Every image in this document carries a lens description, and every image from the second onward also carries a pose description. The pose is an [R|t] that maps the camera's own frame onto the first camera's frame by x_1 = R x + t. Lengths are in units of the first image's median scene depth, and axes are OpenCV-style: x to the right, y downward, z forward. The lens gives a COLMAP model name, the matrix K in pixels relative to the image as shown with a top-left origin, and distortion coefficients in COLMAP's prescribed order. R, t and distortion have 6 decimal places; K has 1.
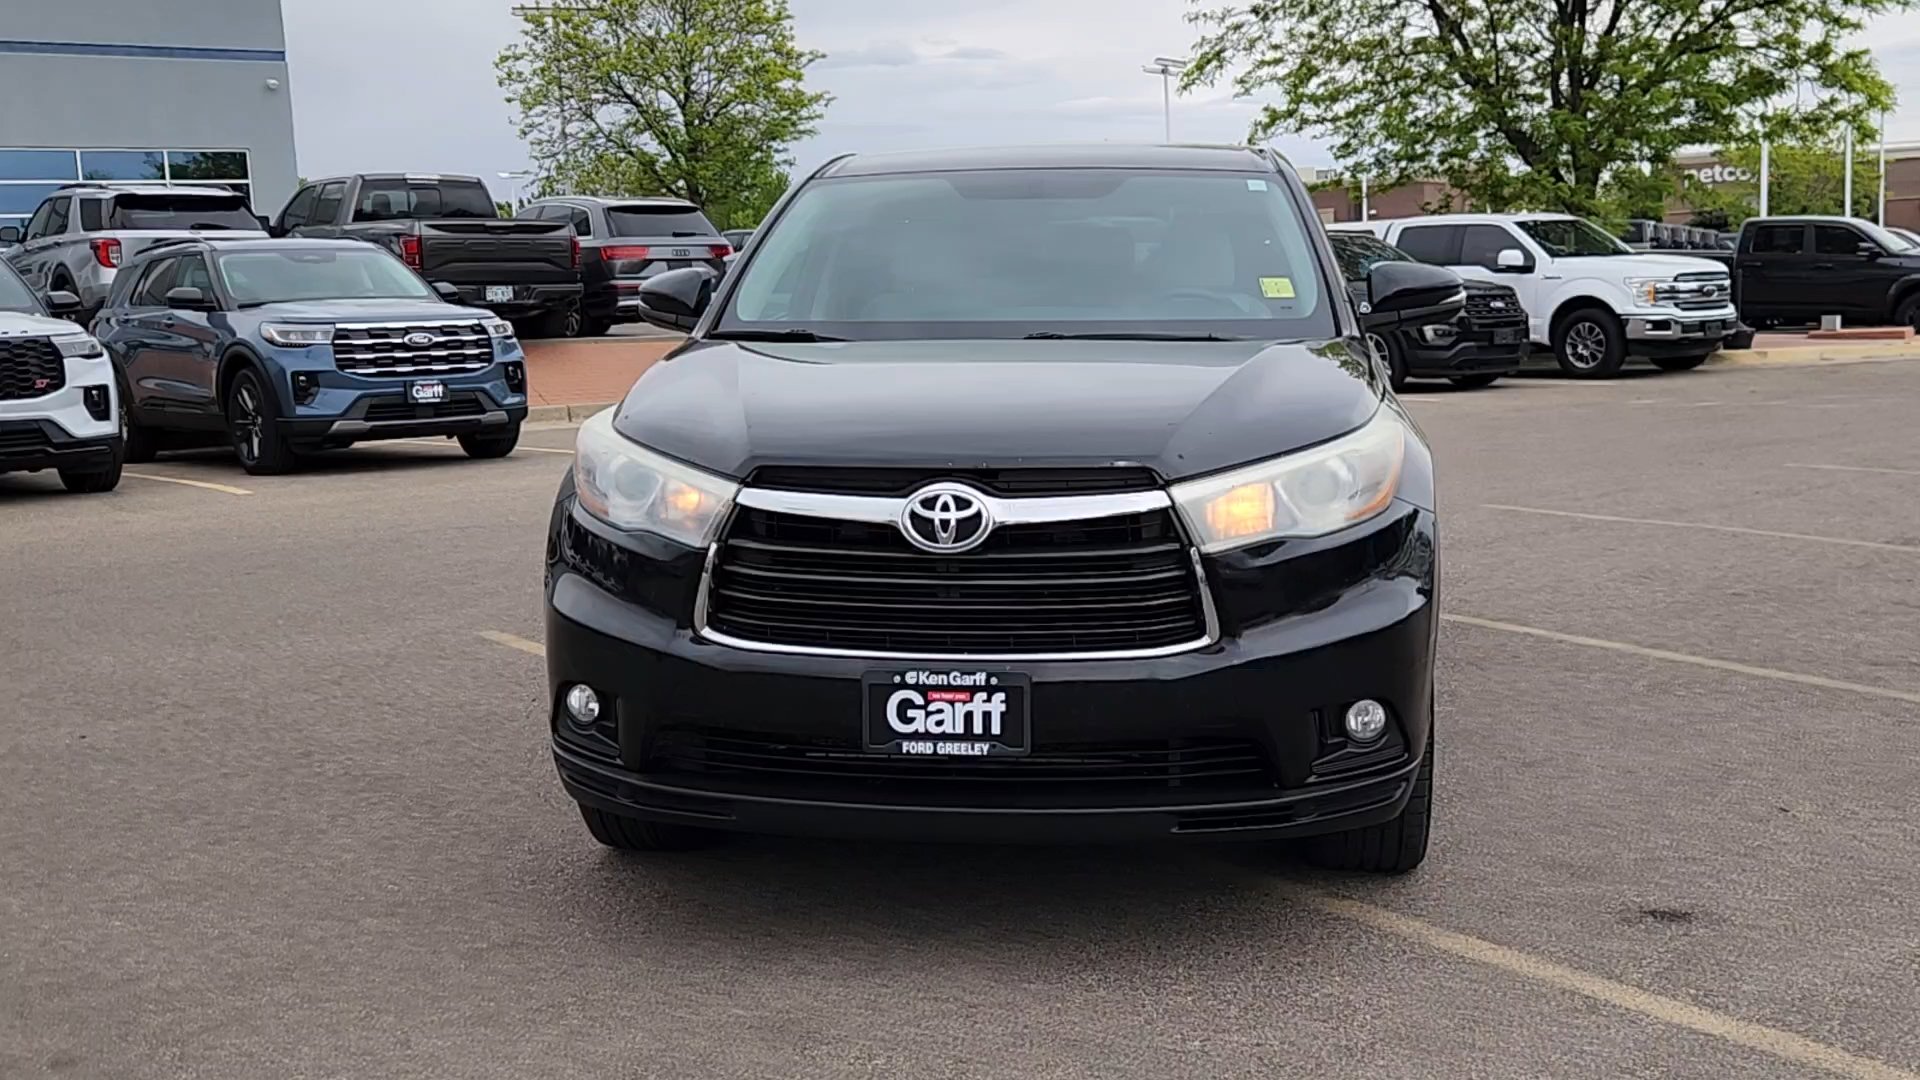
lens RADIAL K [[2053.2, 0, 953.0], [0, 2053.2, 550.4], [0, 0, 1]] dist [0.032306, 0.000000]
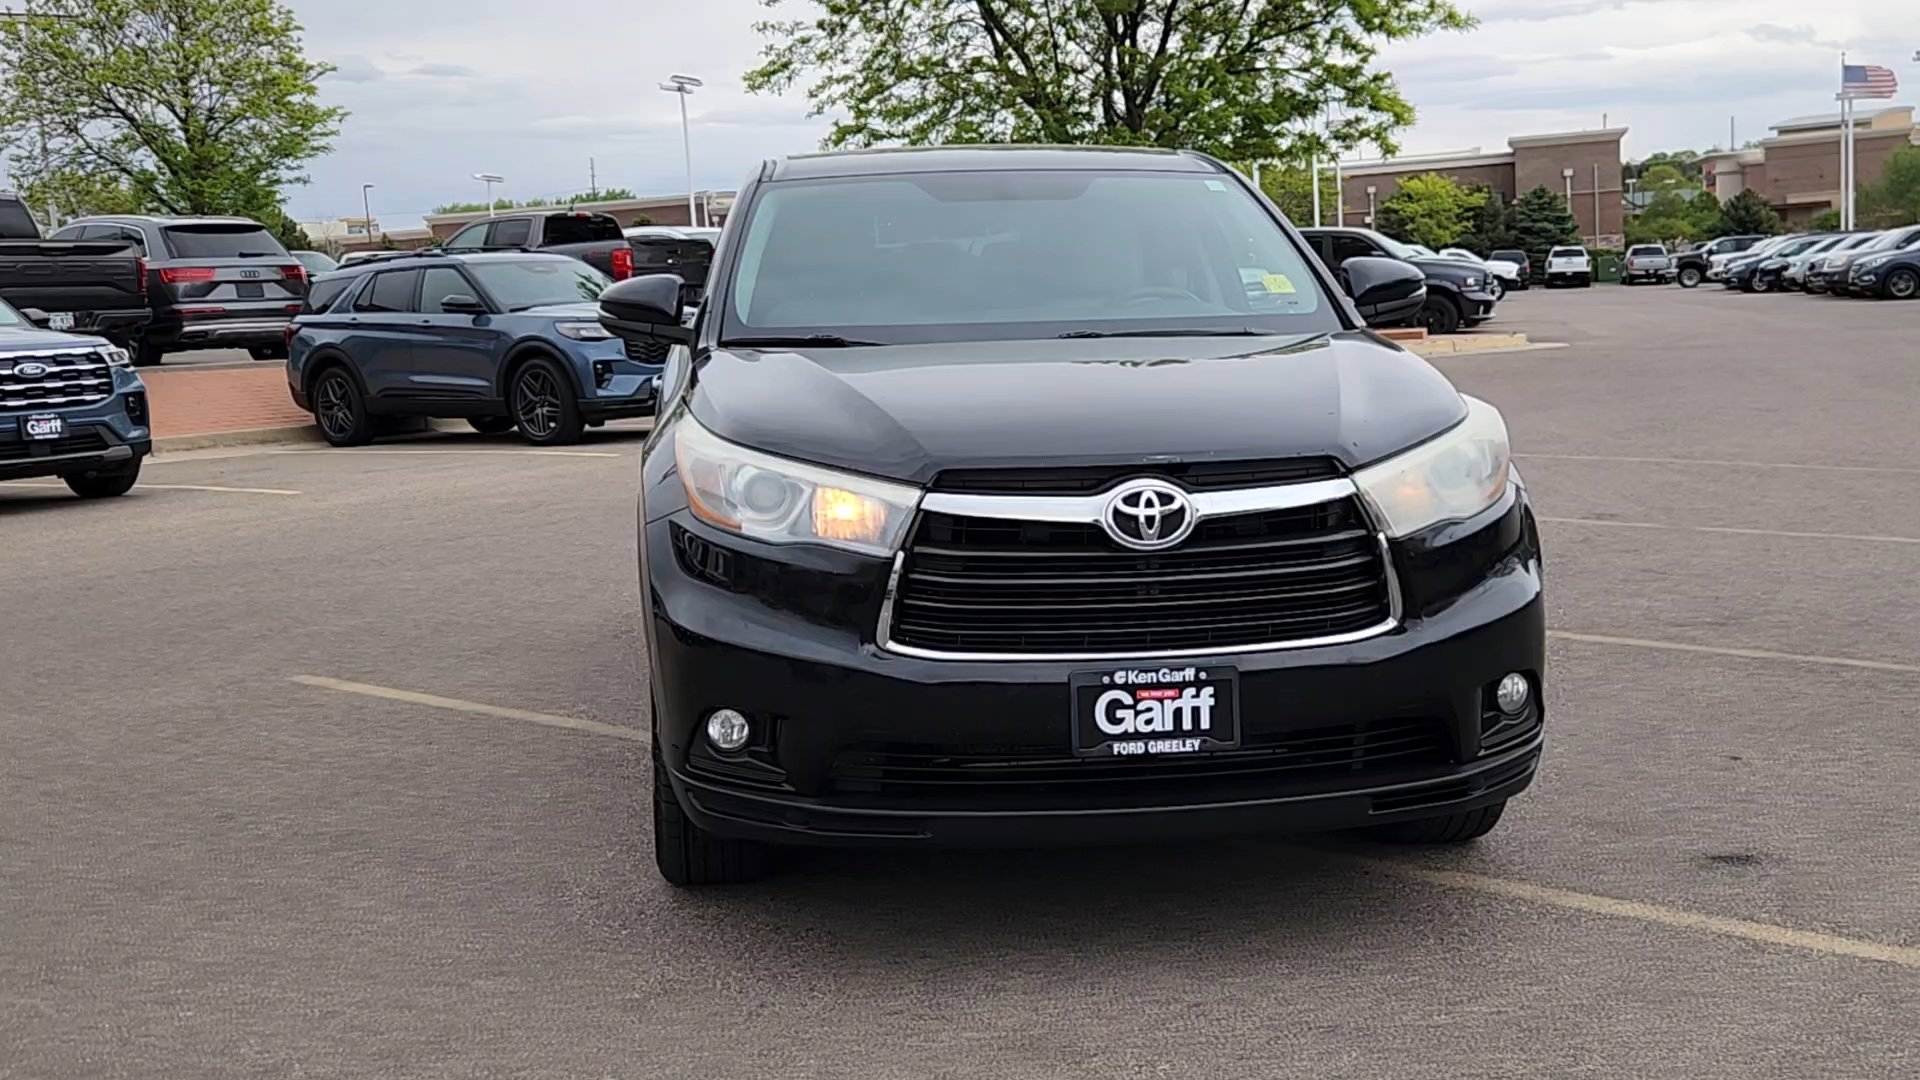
lens RADIAL K [[2053.2, 0, 943.4], [0, 2053.2, 548.0], [0, 0, 1]] dist [0.032306, 0.000000]
pose [[0.970840, -0.046692, 0.235137, -0.085049], [0.049041, 0.998788, -0.004149, -0.000068], [-0.234658, 0.015559, 0.971953, 0.015449]]
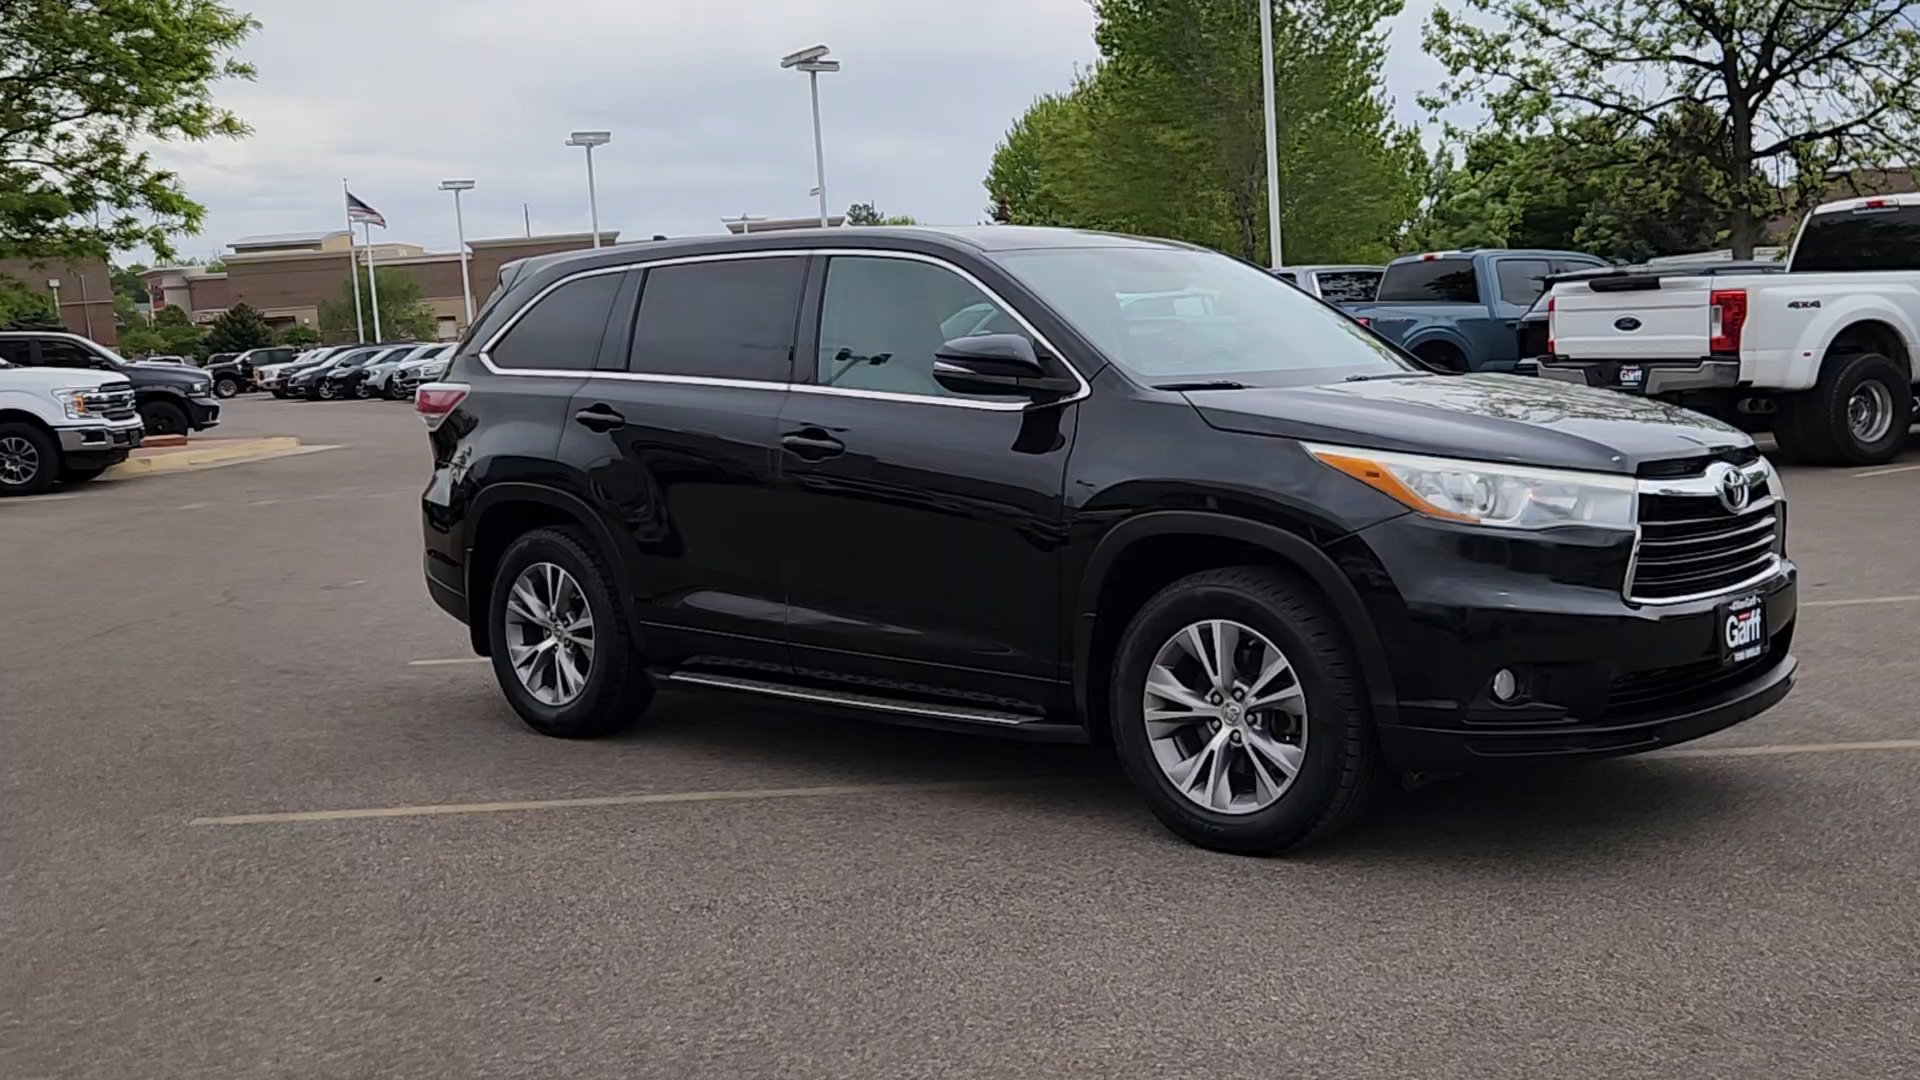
lens RADIAL K [[2053.2, 0, 948.7], [0, 2053.2, 542.3], [0, 0, 1]] dist [0.032306, 0.000000]
pose [[0.560916, -0.090081, 0.822957, -0.369269], [0.142146, 0.989779, 0.011456, -0.017988], [-0.815578, 0.110555, 0.567988, 0.164566]]
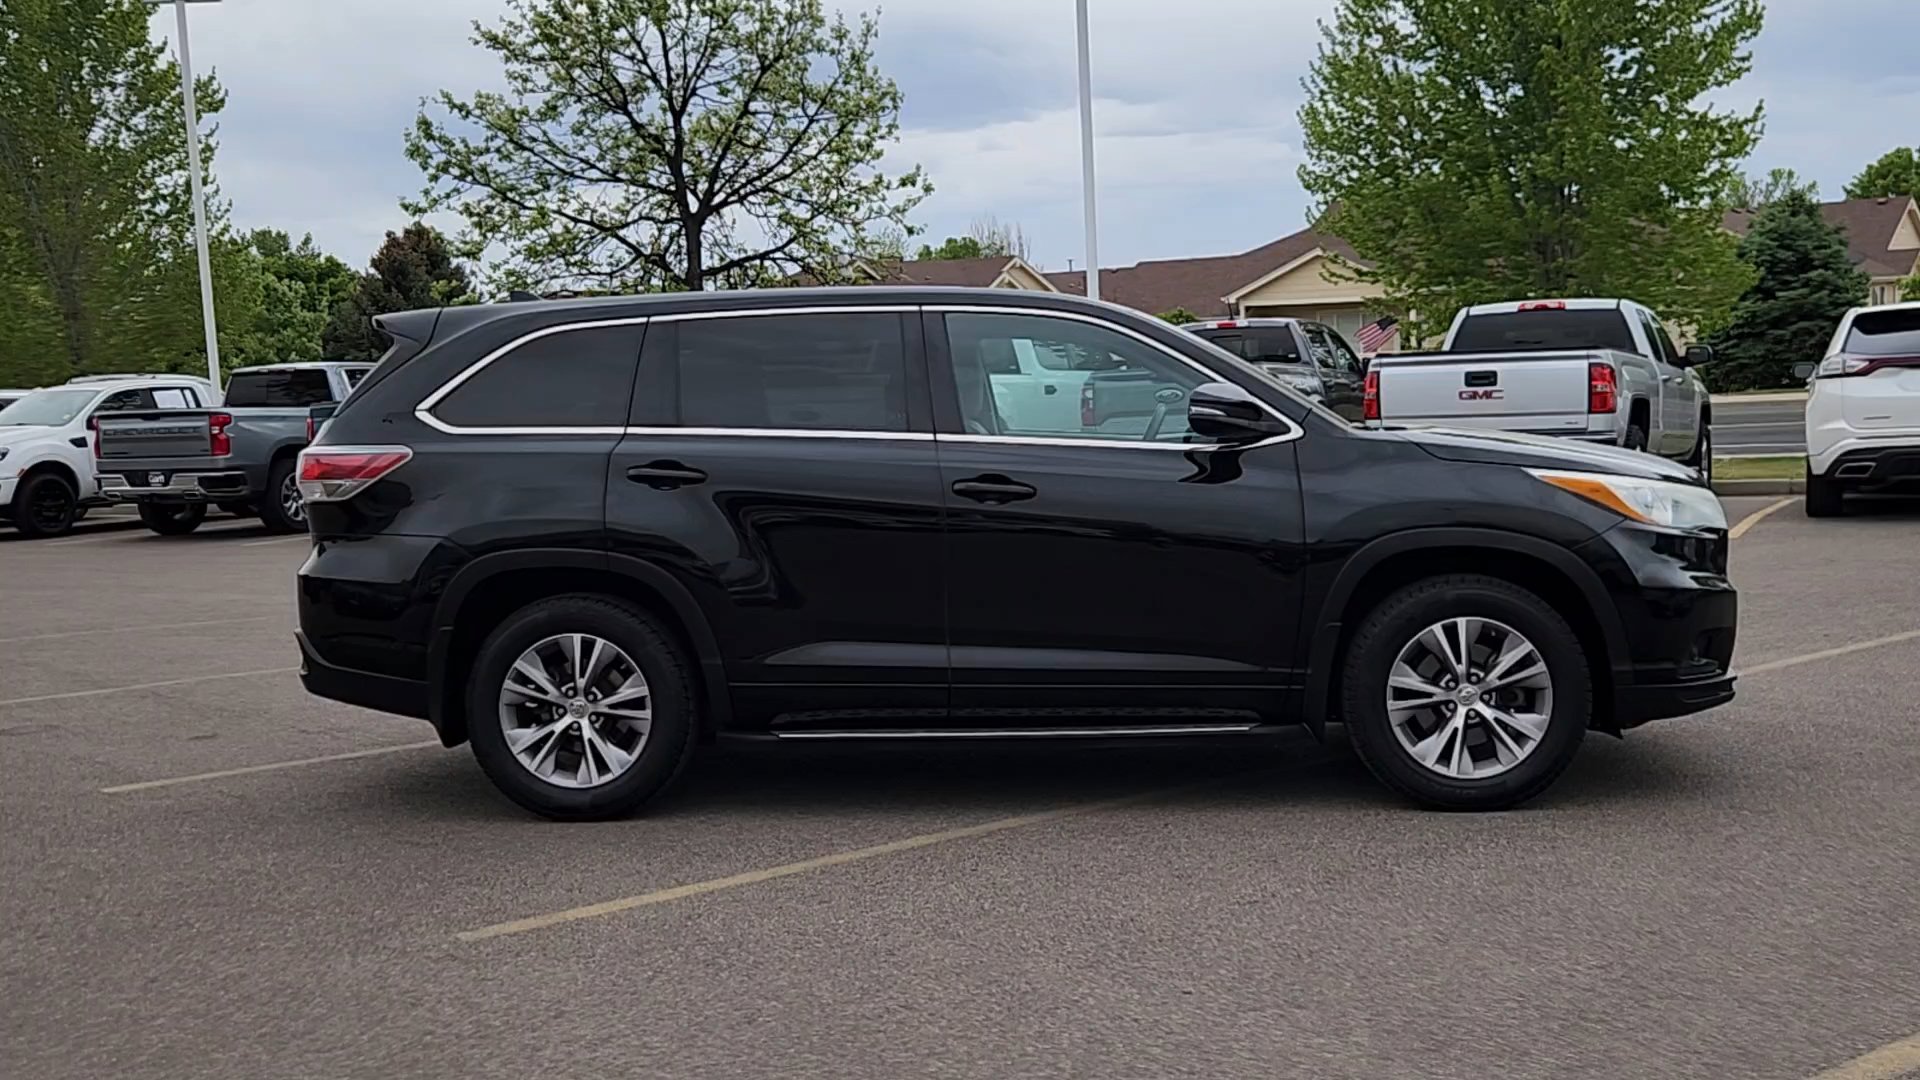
lens RADIAL K [[2053.2, 0, 953.6], [0, 2053.2, 530.5], [0, 0, 1]] dist [0.032306, 0.000000]
pose [[-0.046041, -0.048007, 0.997785, -0.473544], [0.170986, 0.983725, 0.055221, -0.053497], [-0.984197, 0.173150, -0.037084, 0.445573]]
